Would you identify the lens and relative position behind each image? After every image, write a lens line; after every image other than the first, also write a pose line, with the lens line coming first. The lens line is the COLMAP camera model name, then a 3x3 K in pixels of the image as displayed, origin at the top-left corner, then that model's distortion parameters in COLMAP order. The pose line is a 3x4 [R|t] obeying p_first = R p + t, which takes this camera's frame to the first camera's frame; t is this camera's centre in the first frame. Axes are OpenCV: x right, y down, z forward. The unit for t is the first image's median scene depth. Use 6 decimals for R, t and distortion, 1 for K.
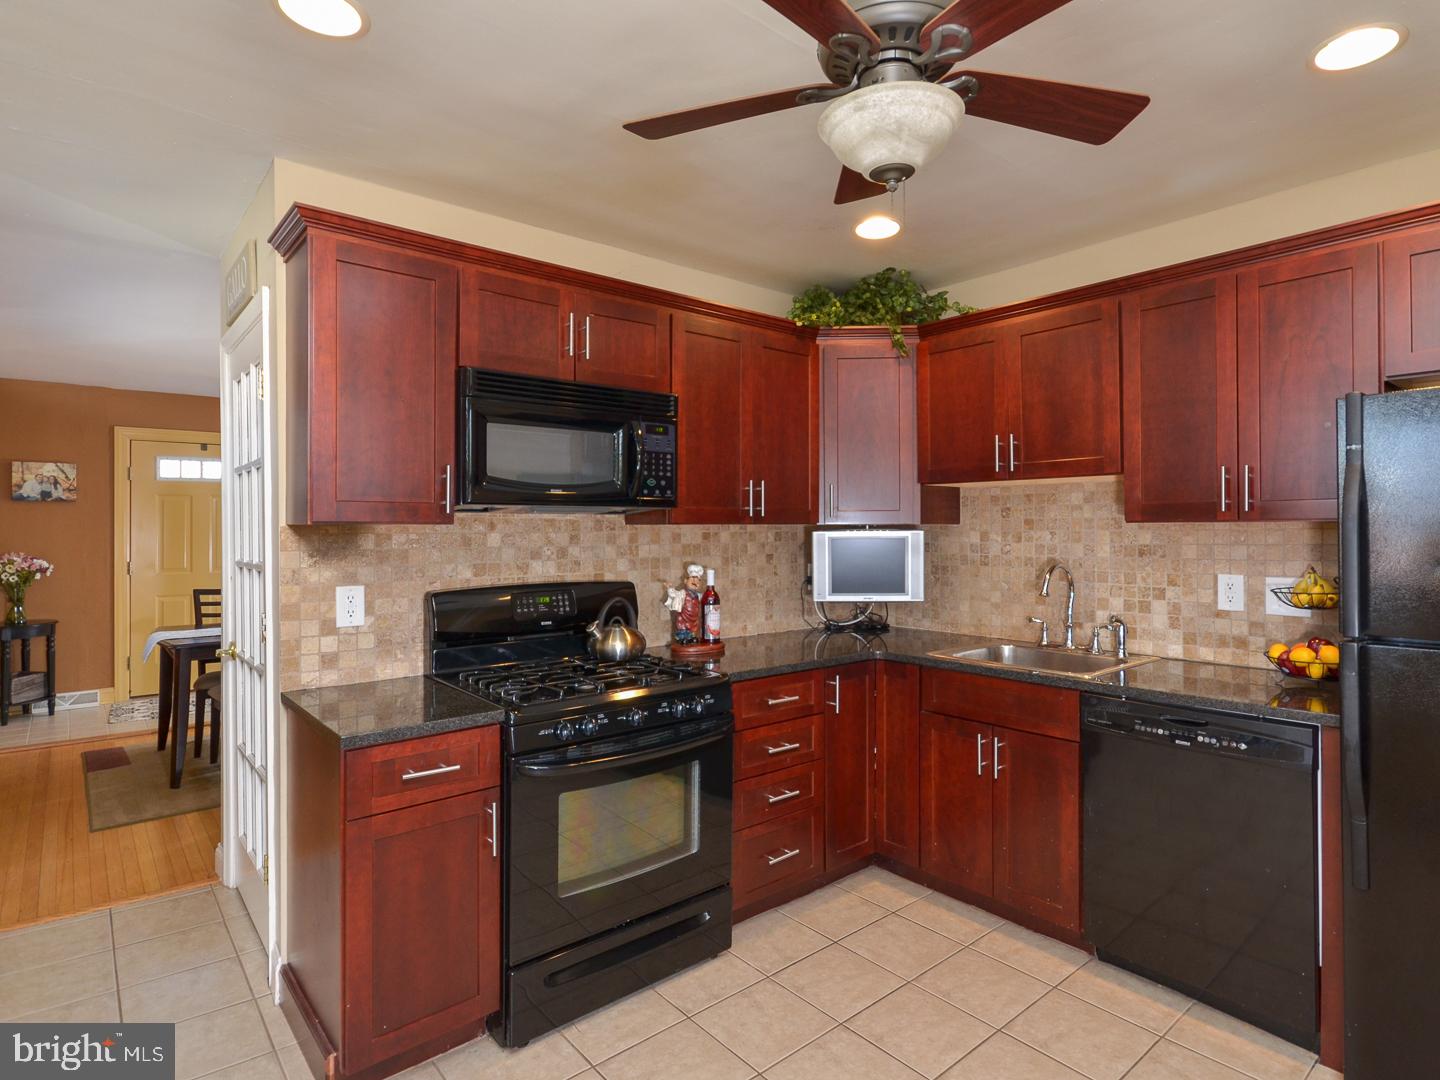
lens RADIAL K [[781.4, 0, 720.0], [0, 781.4, 540.0], [0, 0, 1]] dist [-0.002937, -0.000411]
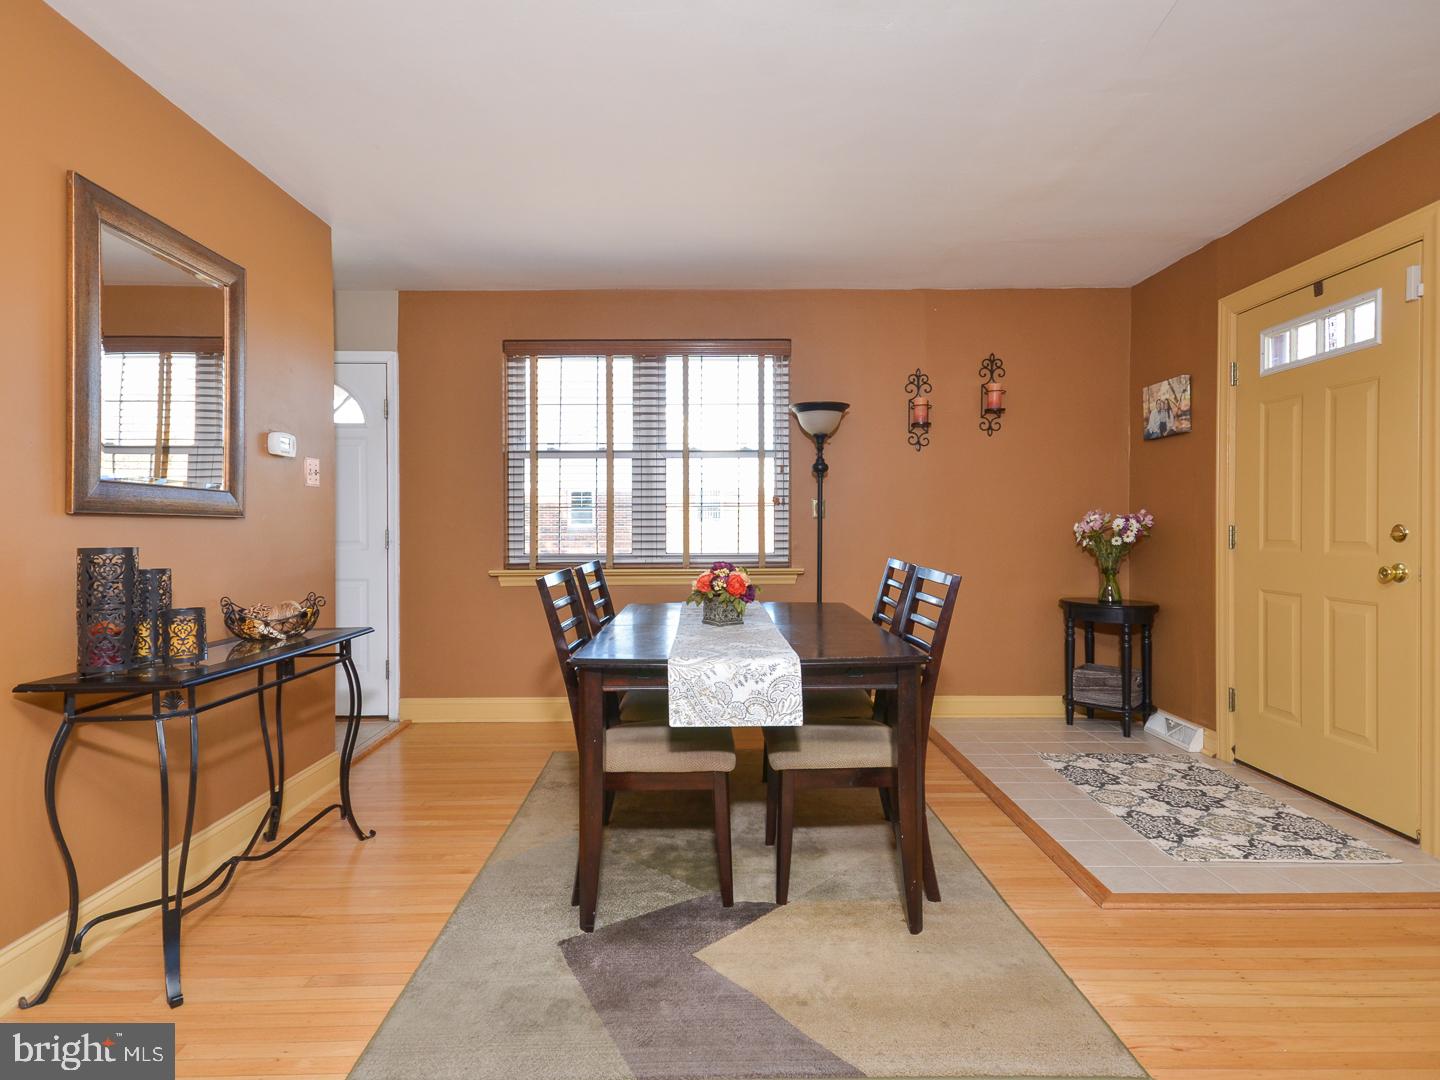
lens RADIAL K [[798.4, 0, 720.0], [0, 798.4, 540.0], [0, 0, 1]] dist [0.043413, 0.000466]
pose [[-0.631357, 0.013680, -0.775372, -0.044279], [-0.007907, 0.999679, 0.024076, 0.028749], [0.775452, 0.021331, -0.631046, 1.141377]]
